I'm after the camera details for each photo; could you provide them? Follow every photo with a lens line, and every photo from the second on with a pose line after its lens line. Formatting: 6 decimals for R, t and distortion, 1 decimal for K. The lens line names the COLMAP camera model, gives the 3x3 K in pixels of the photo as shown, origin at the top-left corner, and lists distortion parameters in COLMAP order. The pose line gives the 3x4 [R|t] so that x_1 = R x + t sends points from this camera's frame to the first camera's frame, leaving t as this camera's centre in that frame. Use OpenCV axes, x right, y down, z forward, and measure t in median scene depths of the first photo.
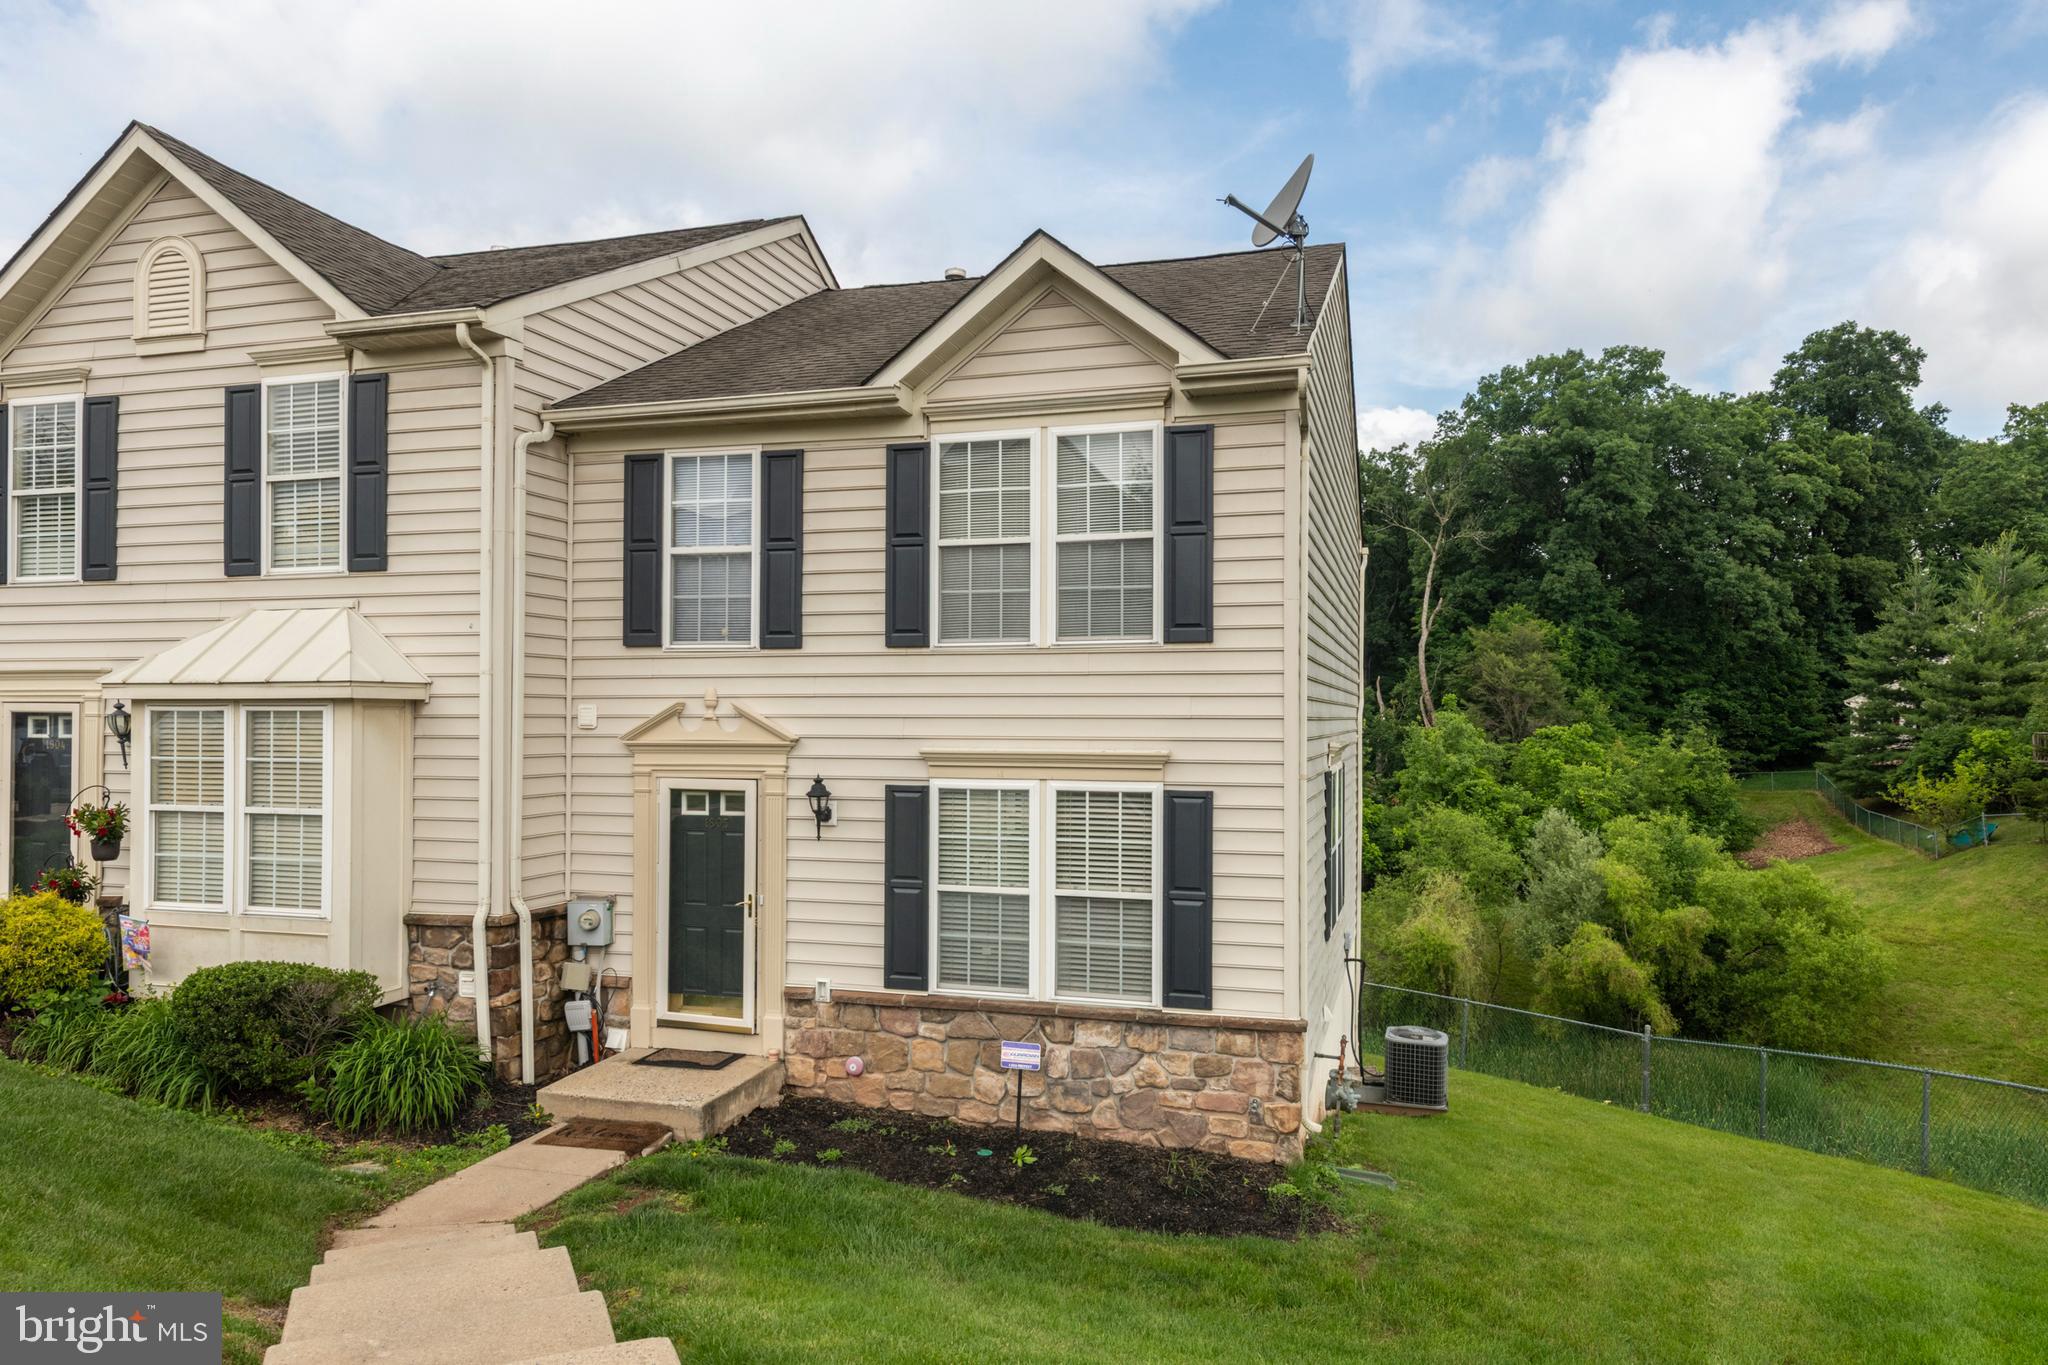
lens RADIAL K [[1282.4, 0, 1026.0], [0, 1282.4, 698.9], [0, 0, 1]] dist [0.033089, -0.011187]
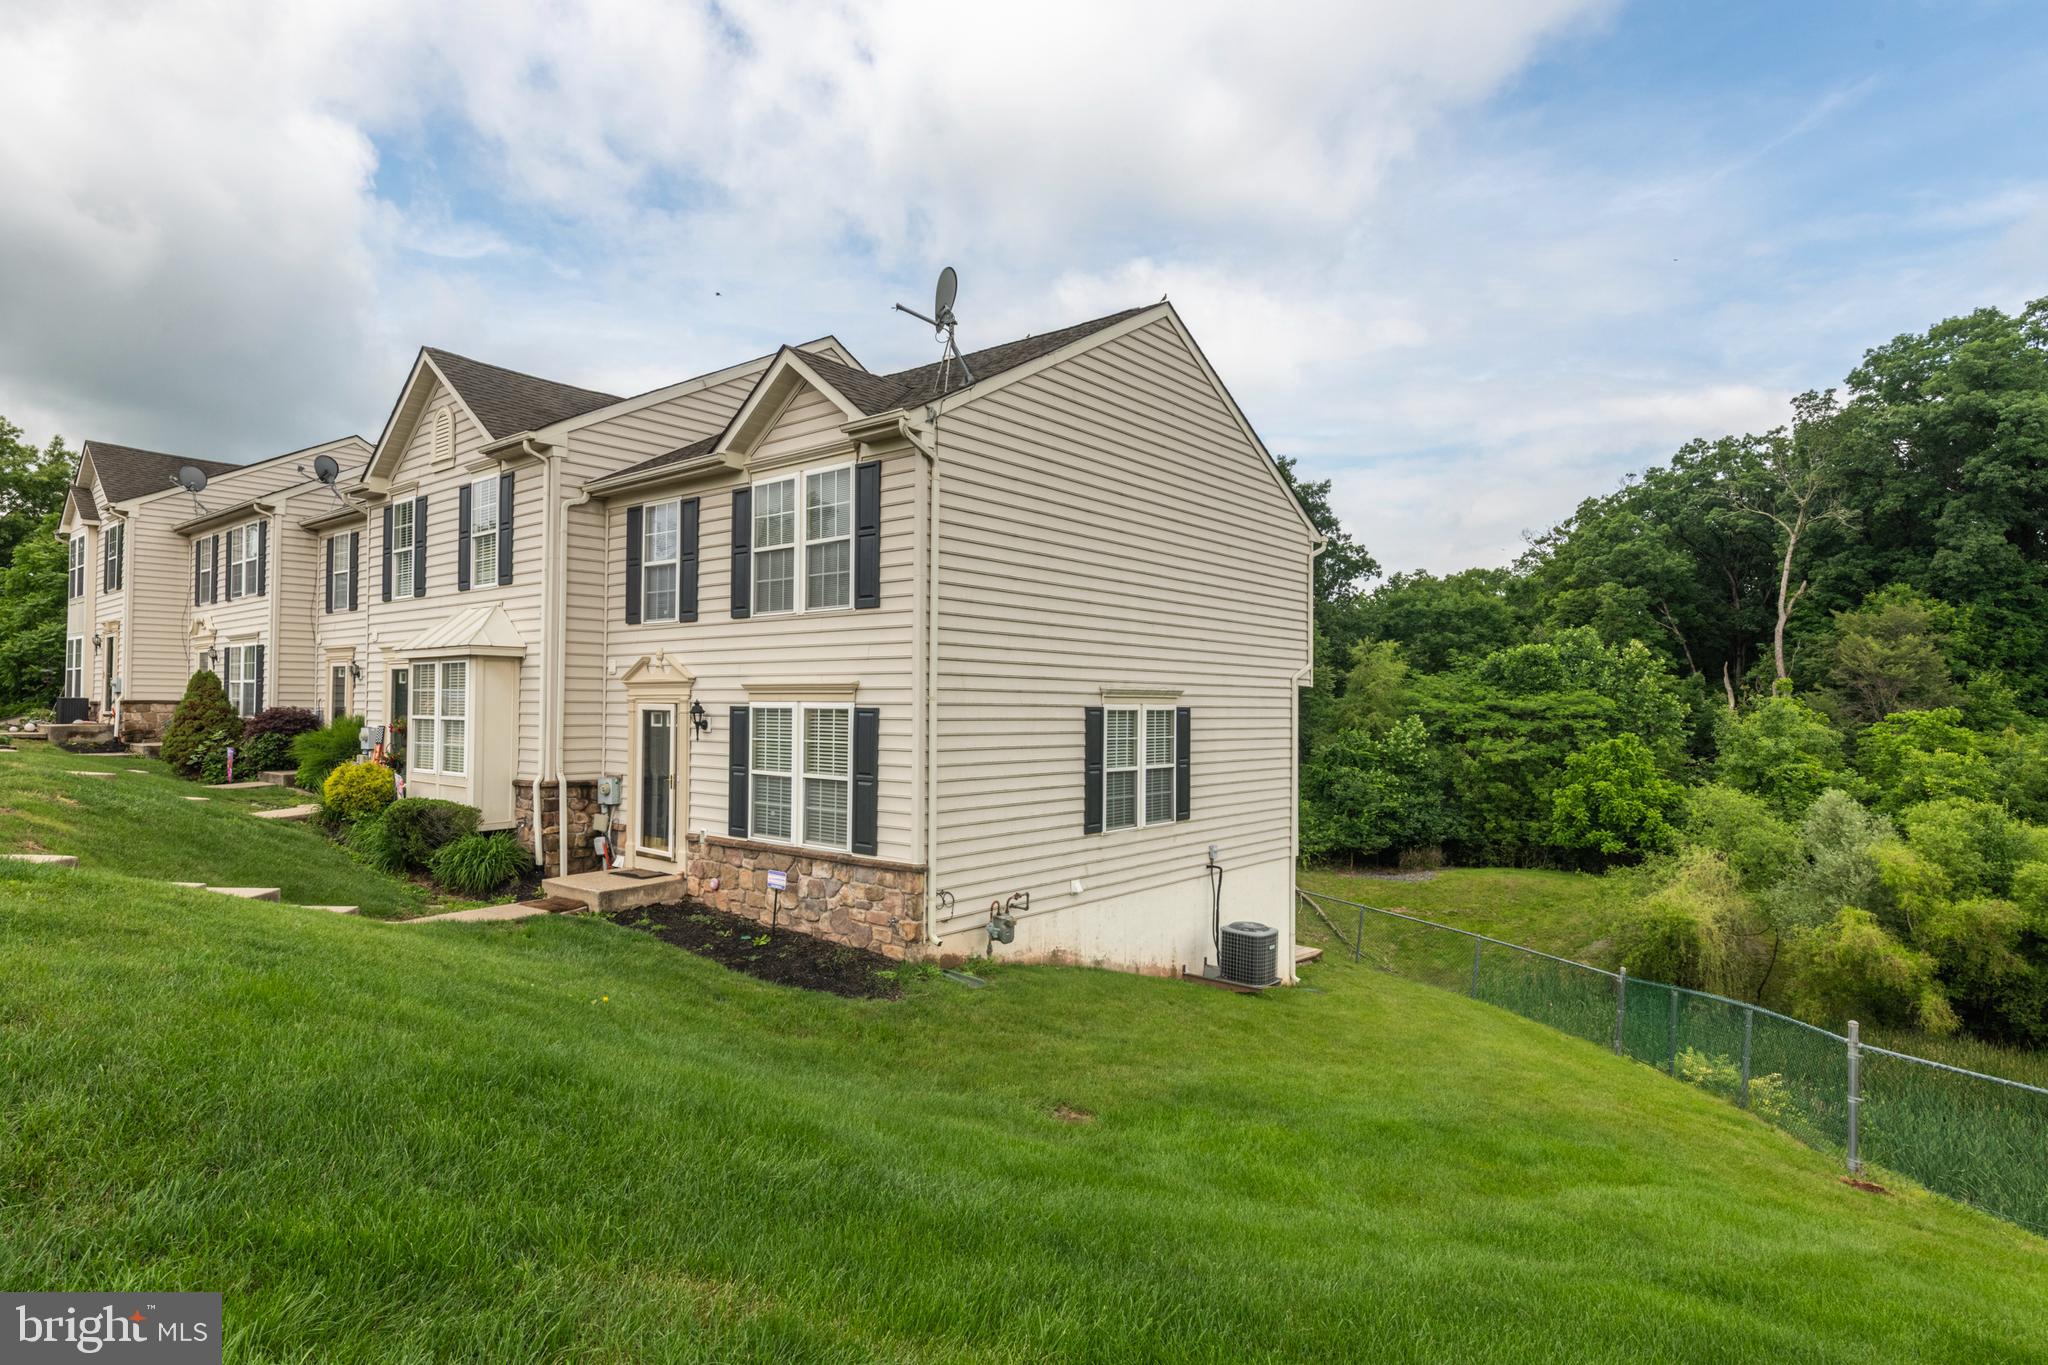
lens RADIAL K [[1096.4, 0, 1021.0], [0, 1096.4, 680.7], [0, 0, 1]] dist [0.028278, -0.003941]
pose [[0.910599, -0.006388, -0.413241, 0.752760], [0.000240, 0.999889, -0.014928, 0.054776], [0.413290, 0.013495, 0.910499, -0.075305]]
